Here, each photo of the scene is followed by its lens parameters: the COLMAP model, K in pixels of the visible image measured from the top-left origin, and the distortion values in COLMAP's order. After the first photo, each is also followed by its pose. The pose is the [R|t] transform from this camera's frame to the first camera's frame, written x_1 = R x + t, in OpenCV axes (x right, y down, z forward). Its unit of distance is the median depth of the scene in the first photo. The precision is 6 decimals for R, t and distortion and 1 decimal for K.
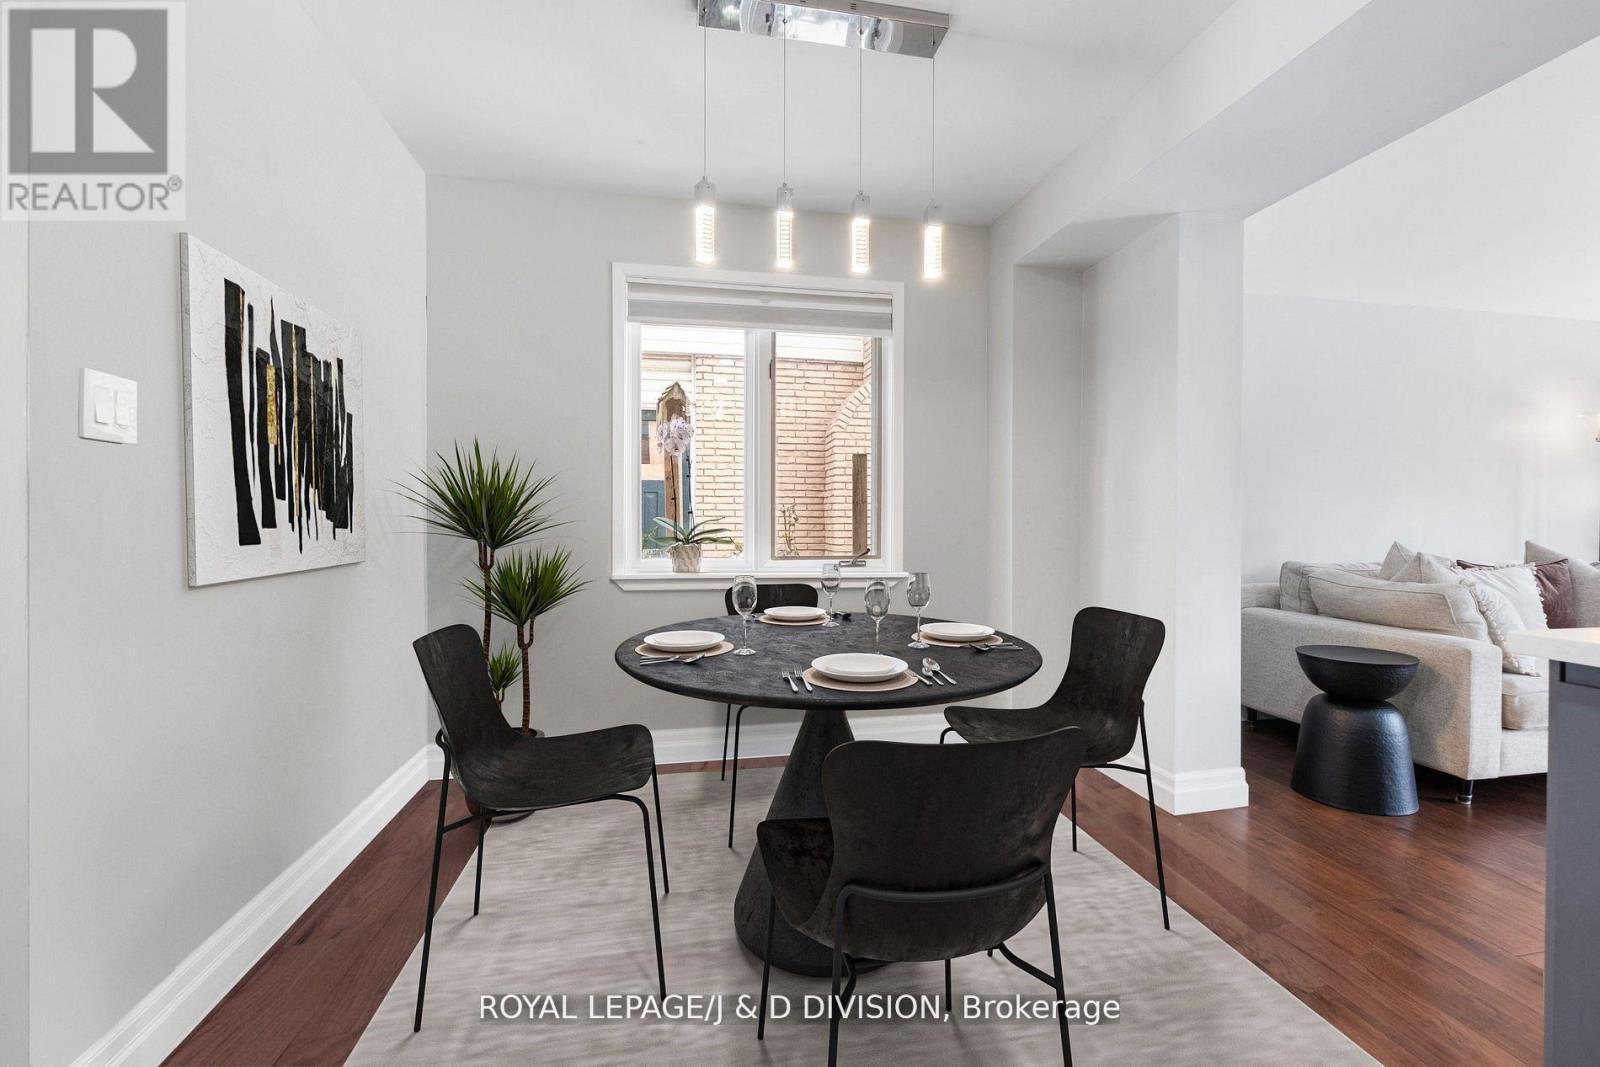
lens RADIAL K [[690.7, 0, 811.4], [0, 690.7, 519.7], [0, 0, 1]] dist [0.002717, -0.006828]
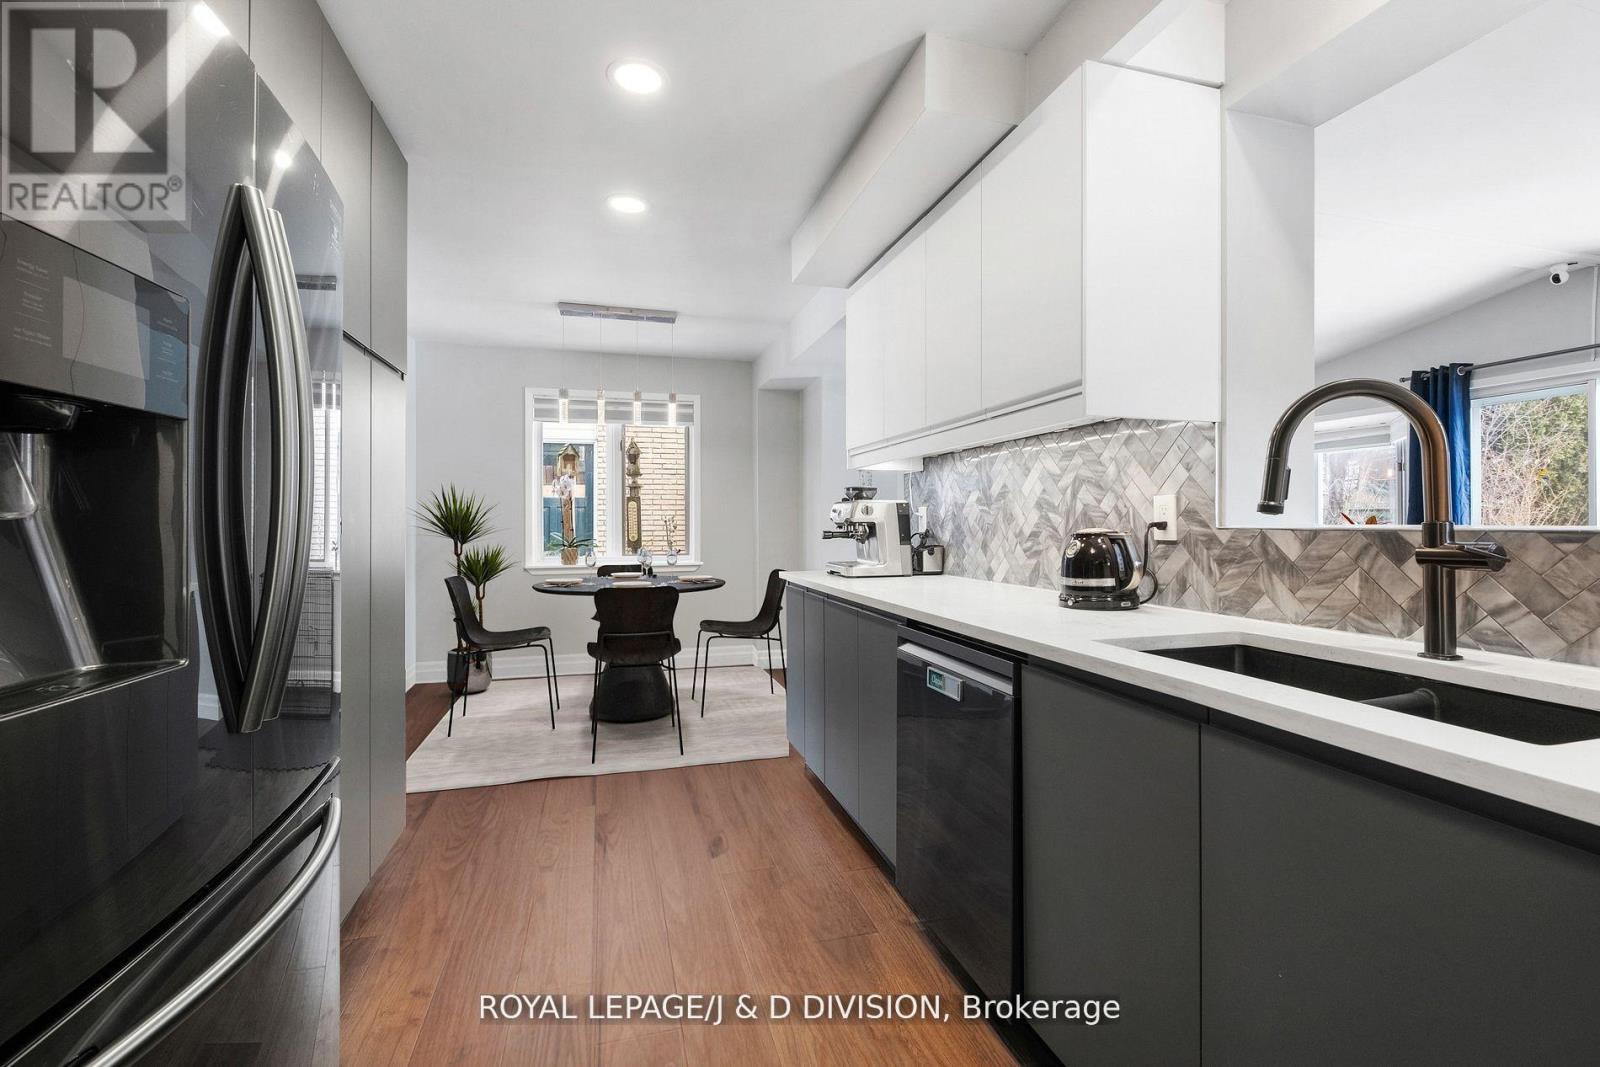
lens RADIAL K [[727.2, 0, 800.0], [0, 727.2, 533.5], [0, 0, 1]] dist [-0.002553, -0.000828]
pose [[0.995396, -0.014699, 0.094713, 0.254907], [0.013729, 0.999846, 0.010889, 0.002393], [-0.094858, -0.009539, 0.995445, -1.014747]]
